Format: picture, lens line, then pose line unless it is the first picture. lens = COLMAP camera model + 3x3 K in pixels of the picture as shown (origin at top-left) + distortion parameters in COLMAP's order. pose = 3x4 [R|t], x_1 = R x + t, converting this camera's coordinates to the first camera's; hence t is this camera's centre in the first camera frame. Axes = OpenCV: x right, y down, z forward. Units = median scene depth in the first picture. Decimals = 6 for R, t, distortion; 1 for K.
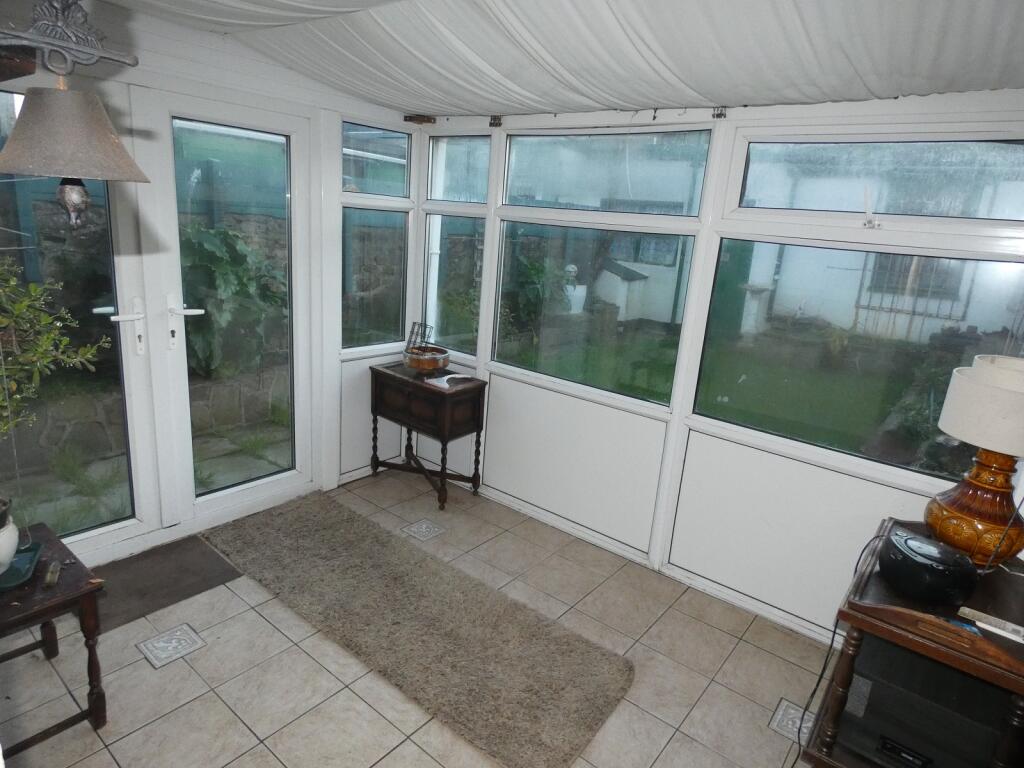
lens RADIAL K [[605.4, 0, 512.0], [0, 605.4, 384.0], [0, 0, 1]] dist [0.000247, 0.000408]
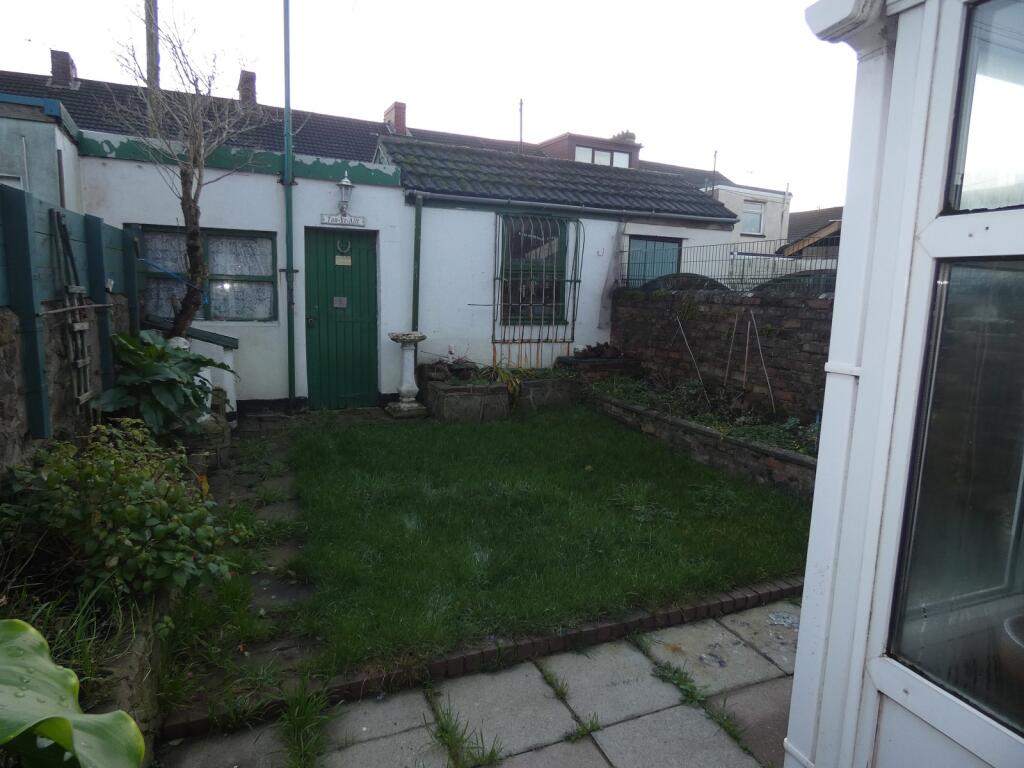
lens RADIAL K [[605.4, 0, 512.0], [0, 605.4, 384.0], [0, 0, 1]] dist [0.000247, 0.000408]
pose [[0.491649, -0.191646, 0.849443, -0.249033], [0.232653, 0.968930, 0.083947, -0.138256], [-0.839139, 0.156353, 0.520961, 0.486889]]
